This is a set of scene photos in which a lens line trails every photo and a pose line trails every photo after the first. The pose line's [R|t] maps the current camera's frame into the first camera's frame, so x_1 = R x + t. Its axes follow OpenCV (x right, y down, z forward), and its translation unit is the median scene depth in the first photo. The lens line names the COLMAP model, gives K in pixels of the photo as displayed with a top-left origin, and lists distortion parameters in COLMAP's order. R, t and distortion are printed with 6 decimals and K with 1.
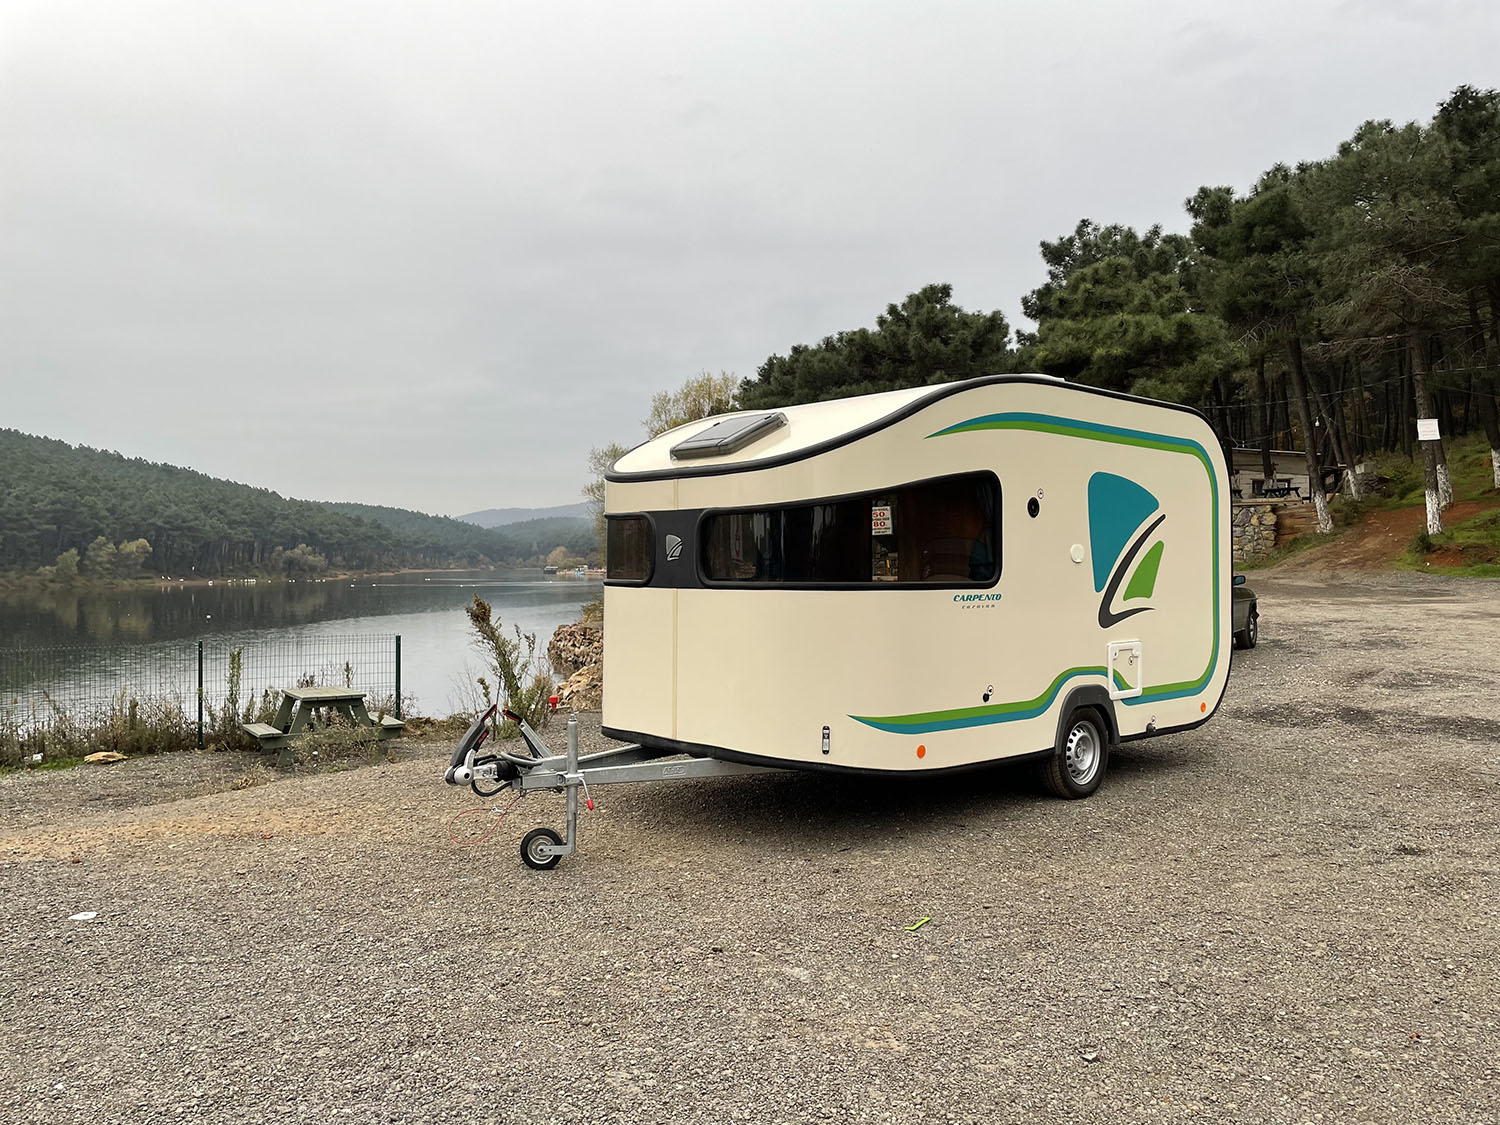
lens RADIAL K [[1157.3, 0, 744.0], [0, 1157.3, 558.9], [0, 0, 1]] dist [0.110095, -0.165920]
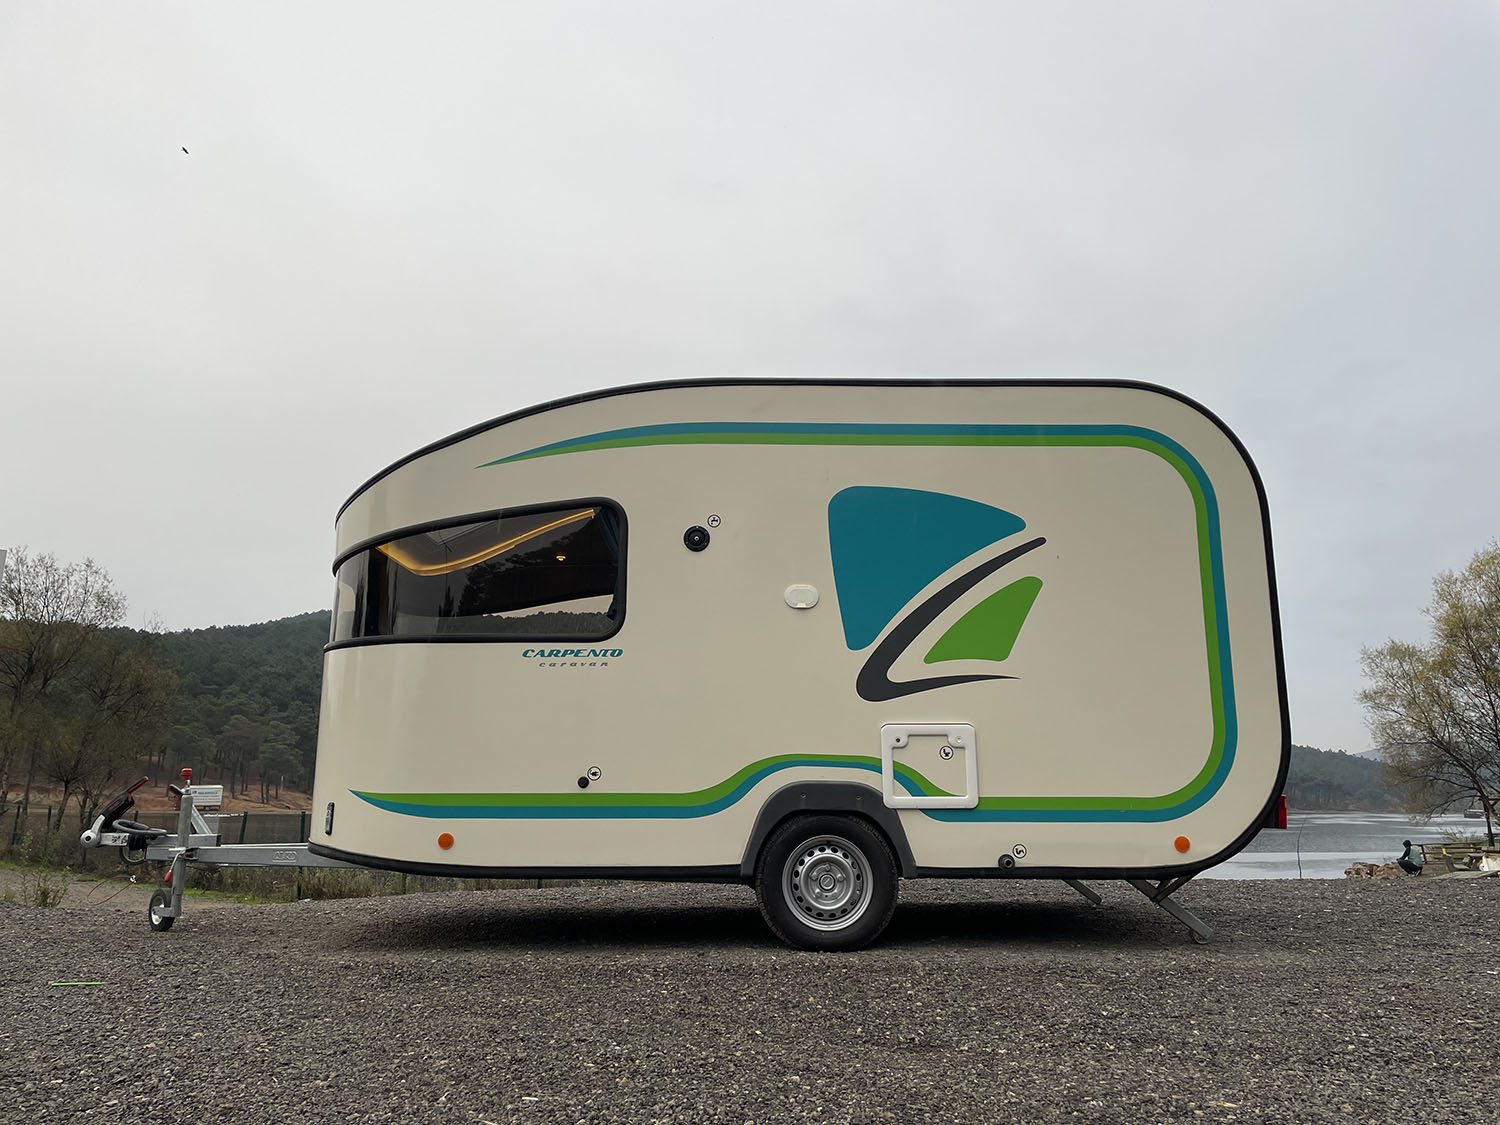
lens RADIAL K [[1157.3, 0, 744.0], [0, 1157.3, 558.9], [0, 0, 1]] dist [0.110095, -0.165920]
pose [[0.732987, -0.150256, -0.663440, 0.724898], [0.006745, 0.976857, -0.213787, 0.123917], [0.680209, 0.152228, 0.717037, 0.439894]]
